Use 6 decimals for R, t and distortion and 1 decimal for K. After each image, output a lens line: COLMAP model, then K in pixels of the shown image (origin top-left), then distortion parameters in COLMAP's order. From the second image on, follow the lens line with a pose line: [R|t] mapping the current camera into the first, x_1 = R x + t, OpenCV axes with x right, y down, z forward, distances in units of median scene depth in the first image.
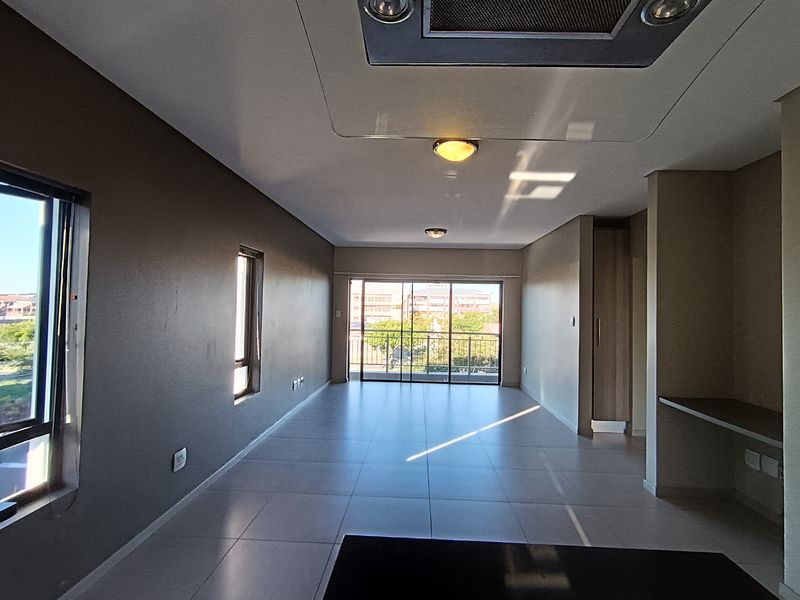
lens RADIAL K [[385.6, 0, 398.3], [0, 385.6, 301.0], [0, 0, 1]] dist [-0.008376, 0.003911]
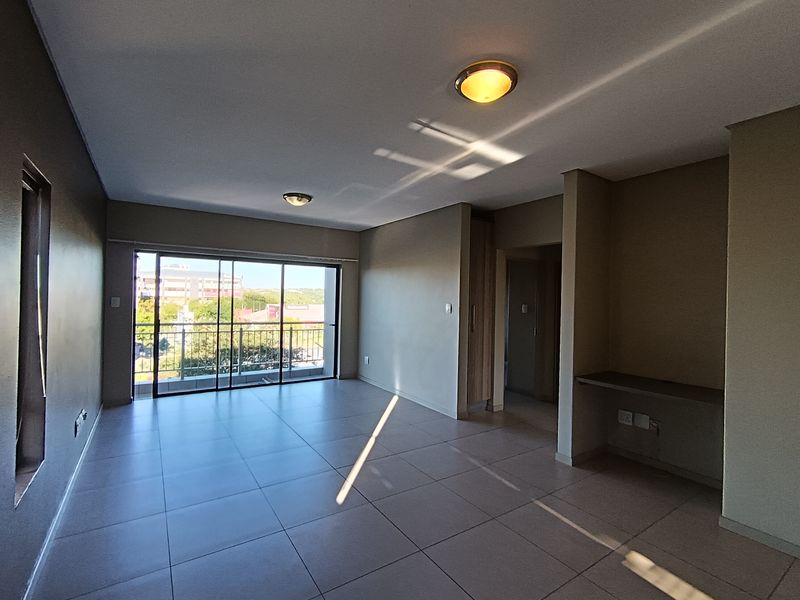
lens RADIAL K [[385.6, 0, 405.8], [0, 385.6, 302.1], [0, 0, 1]] dist [-0.008376, 0.003911]
pose [[0.795510, -0.008229, 0.605885, -0.255280], [-0.016647, 0.999234, 0.035429, 0.002259], [-0.605712, -0.038270, 0.794763, 0.285691]]
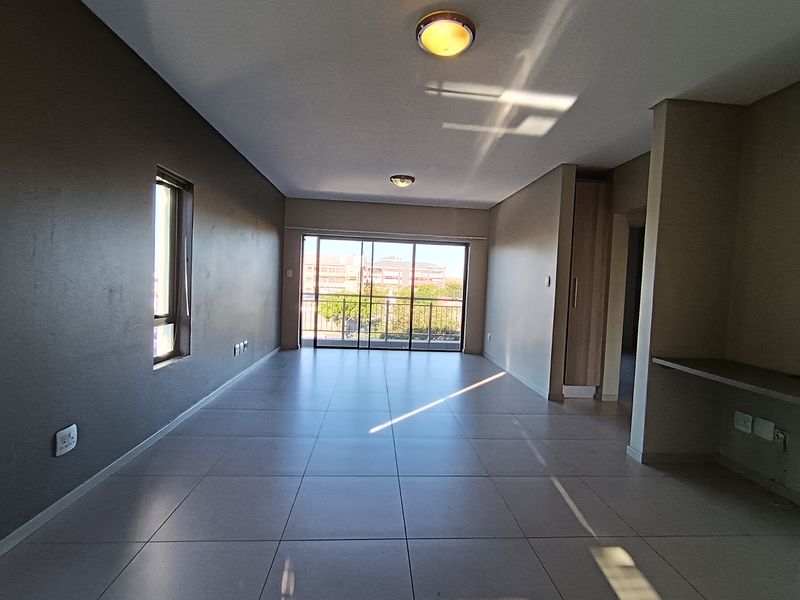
lens RADIAL K [[385.6, 0, 400.1], [0, 385.6, 301.4], [0, 0, 1]] dist [-0.008376, 0.003911]
pose [[0.992196, 0.016117, 0.123646, -0.016203], [-0.024783, 0.997318, 0.068873, 0.048120], [-0.122204, -0.071399, 0.989933, 0.125214]]
